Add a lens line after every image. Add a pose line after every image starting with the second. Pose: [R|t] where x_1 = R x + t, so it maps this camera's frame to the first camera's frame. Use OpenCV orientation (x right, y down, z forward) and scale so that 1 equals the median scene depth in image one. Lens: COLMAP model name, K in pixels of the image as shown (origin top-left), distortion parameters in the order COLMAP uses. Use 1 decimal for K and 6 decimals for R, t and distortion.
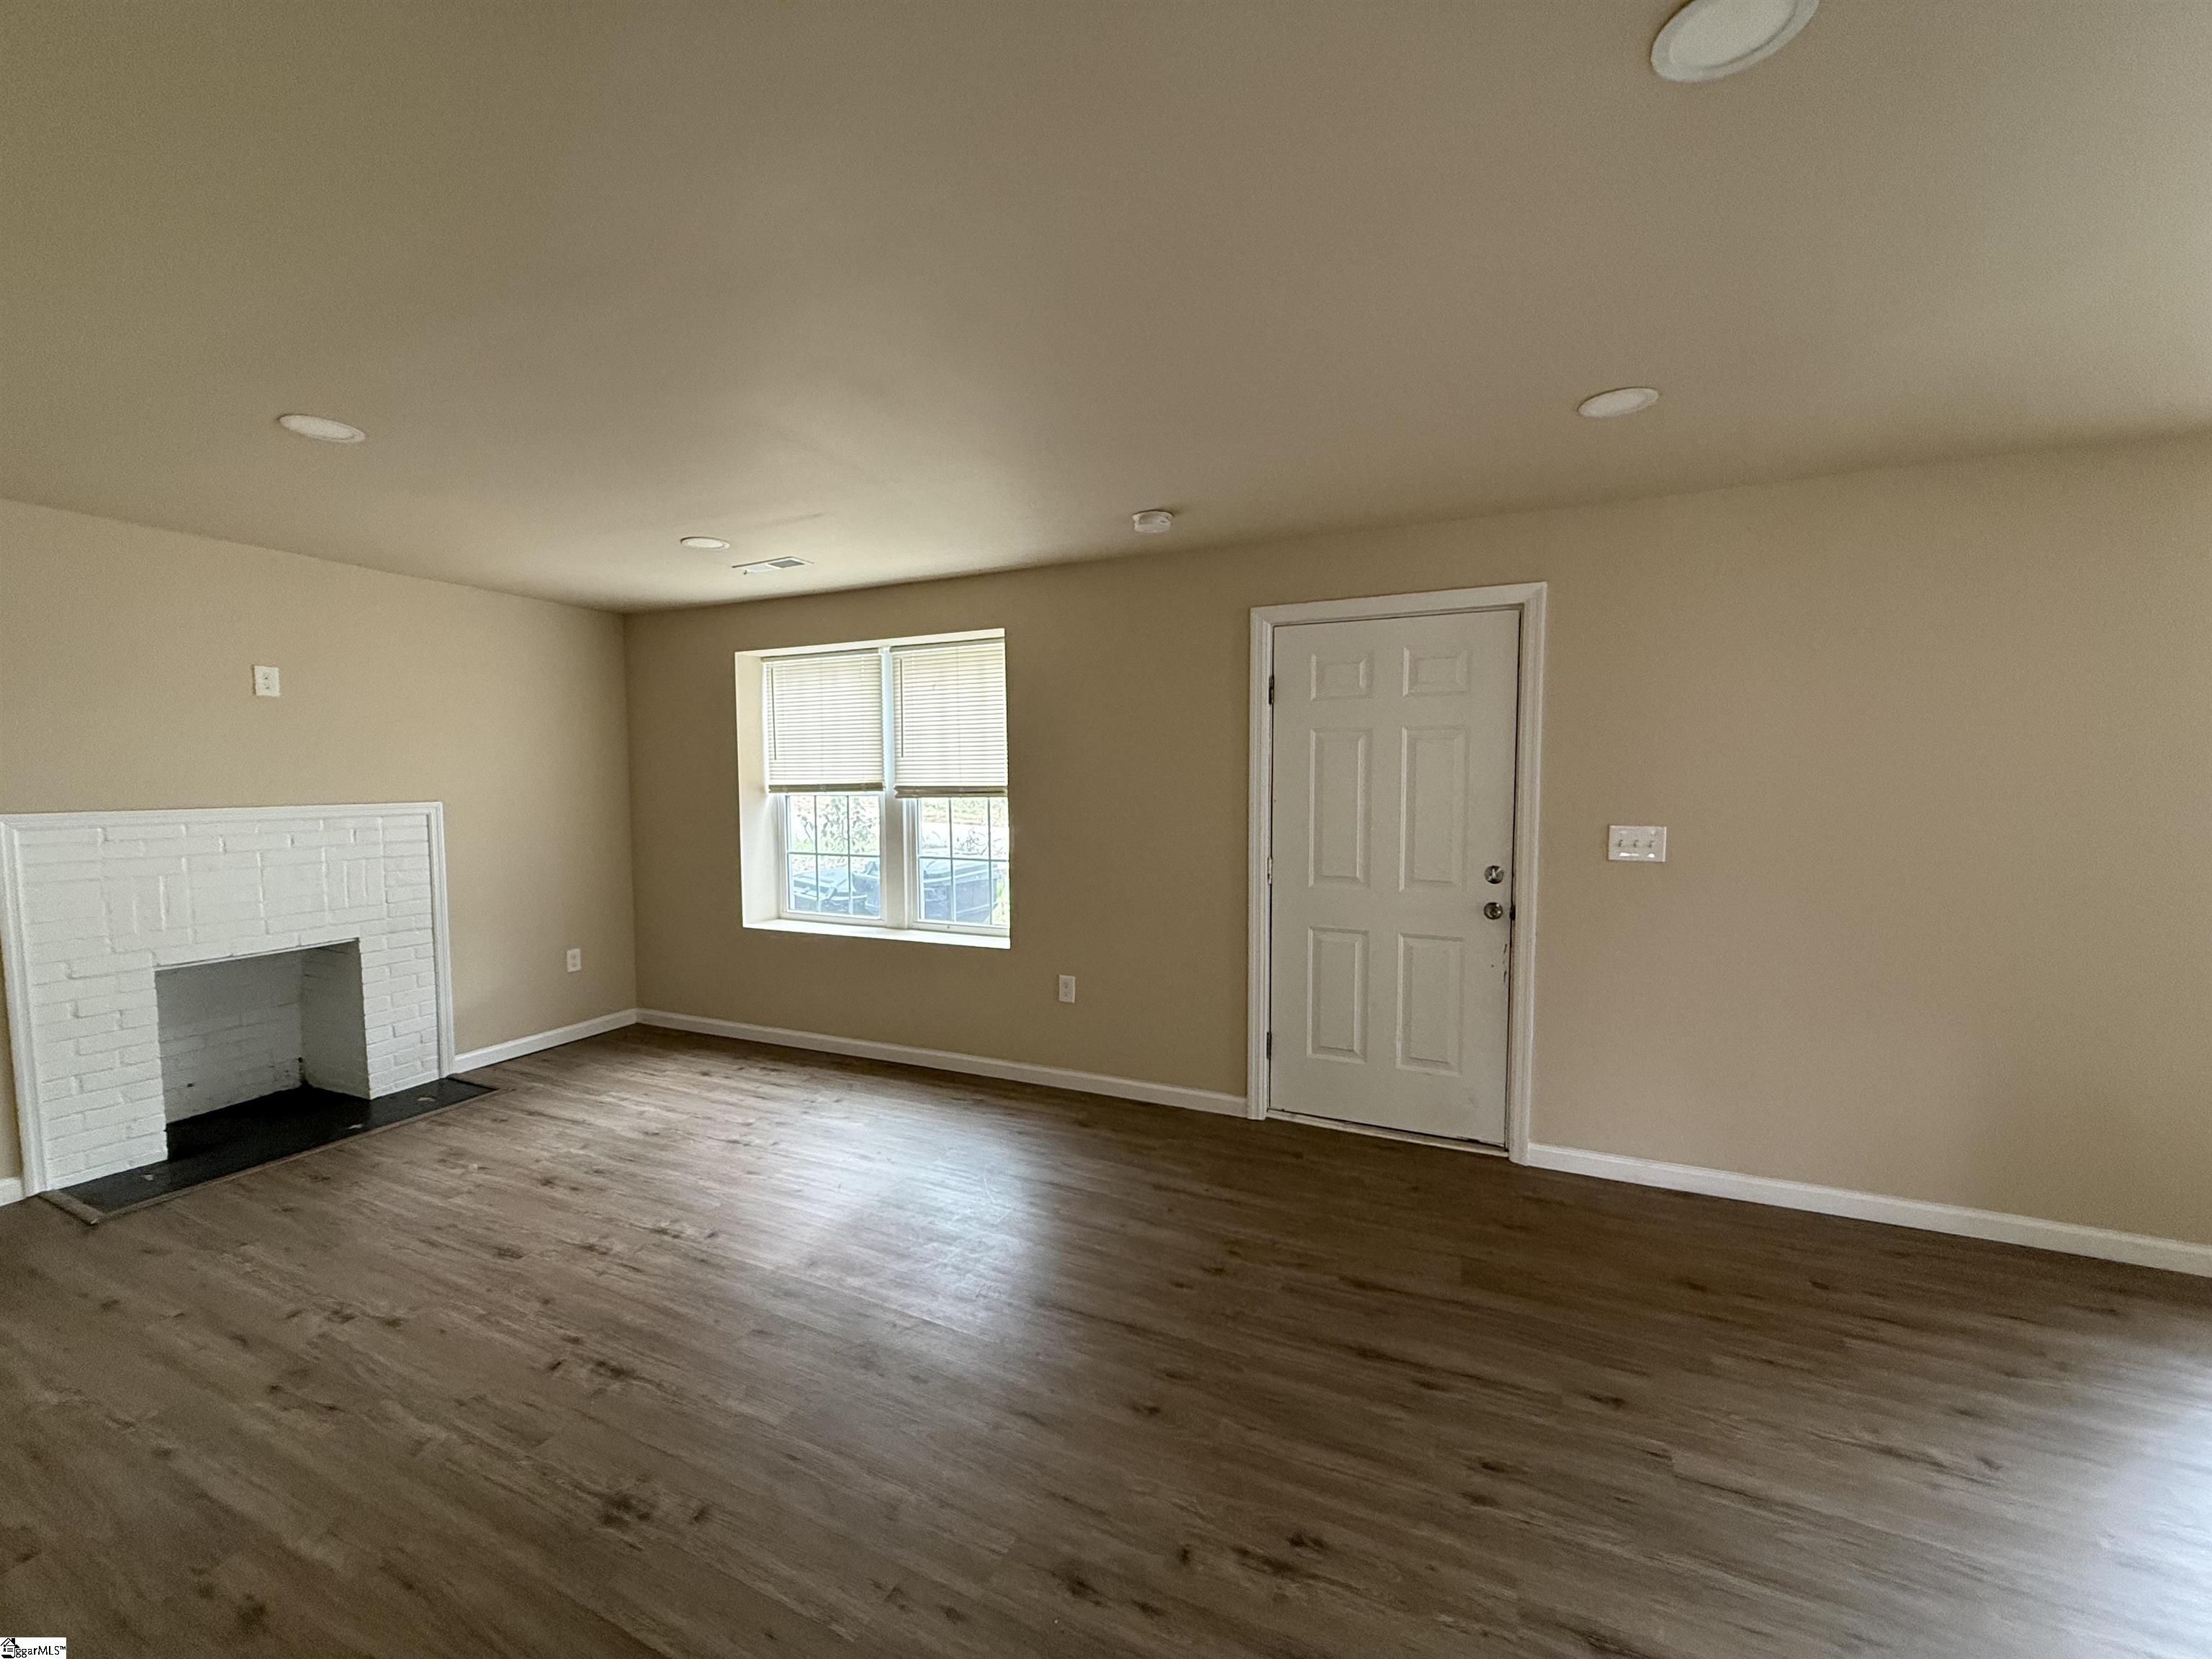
lens RADIAL K [[879.3, 0, 1103.3], [0, 879.3, 829.8], [0, 0, 1]] dist [-0.002762, 0.000318]
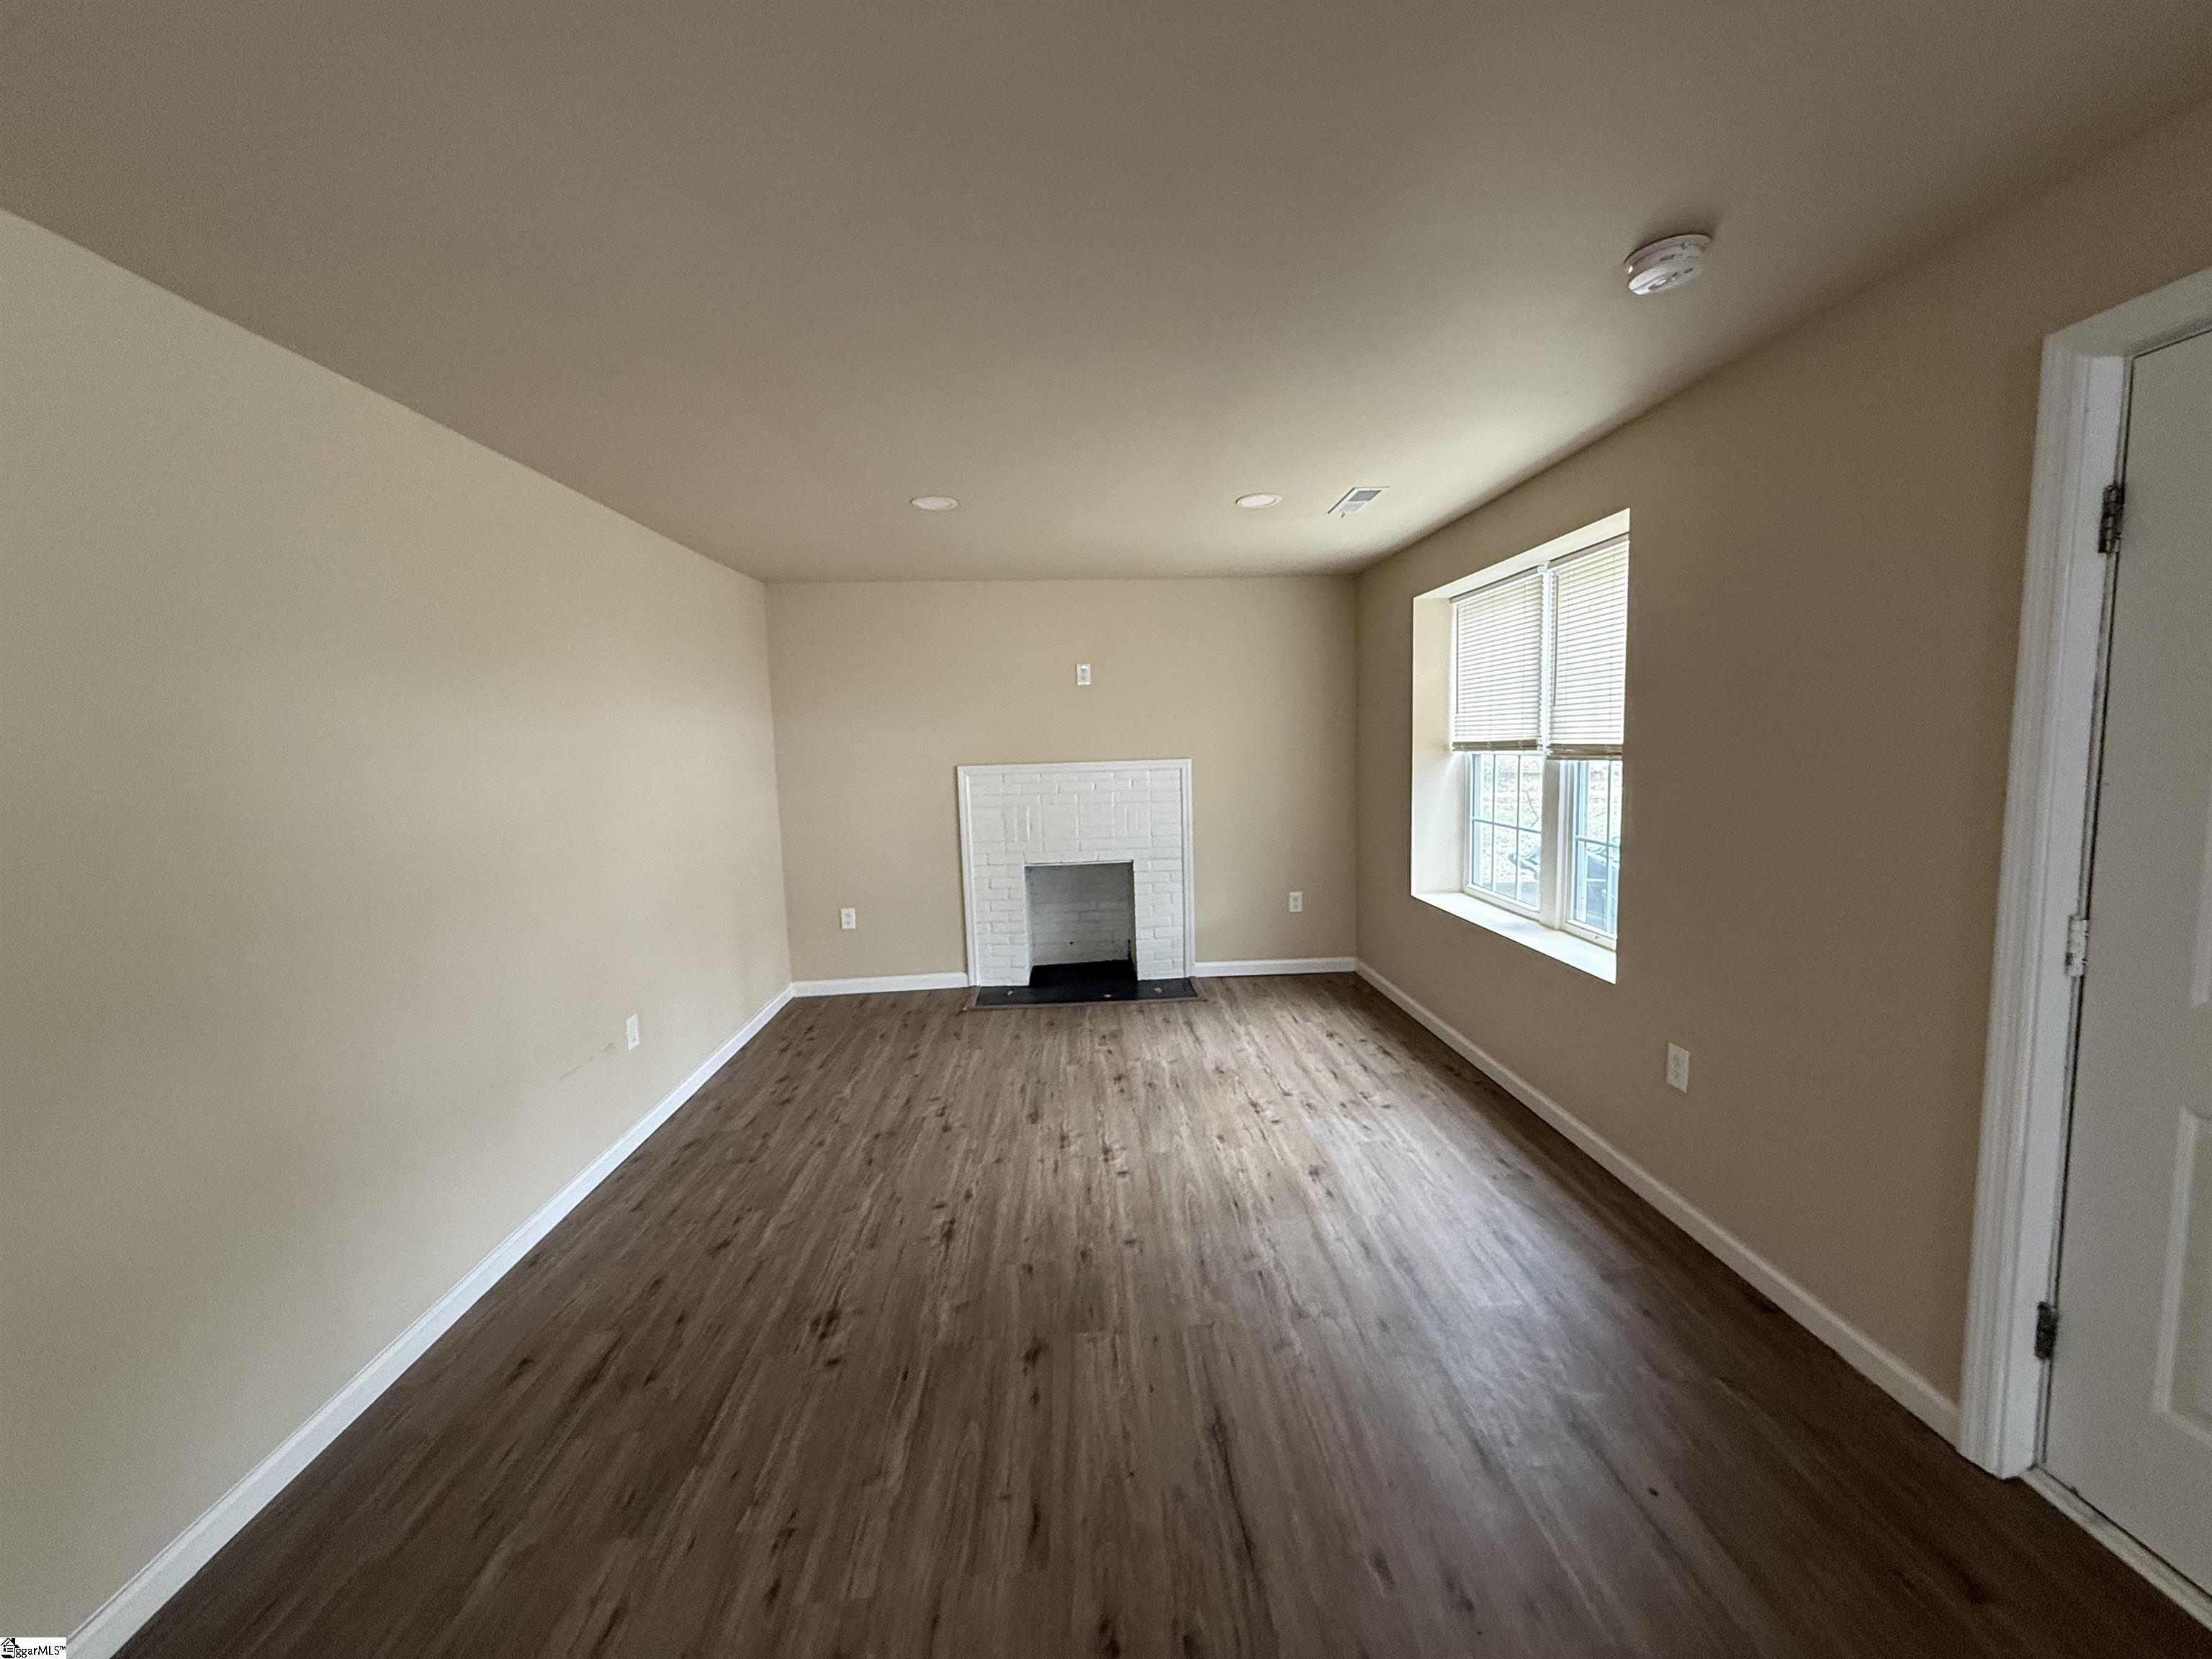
lens RADIAL K [[879.3, 0, 1103.3], [0, 879.3, 829.8], [0, 0, 1]] dist [-0.002762, 0.000318]
pose [[0.451636, 0.084089, -0.888231, 0.353365], [-0.029894, 0.996416, 0.079131, -0.030367], [0.891701, -0.009186, 0.452531, 0.381562]]
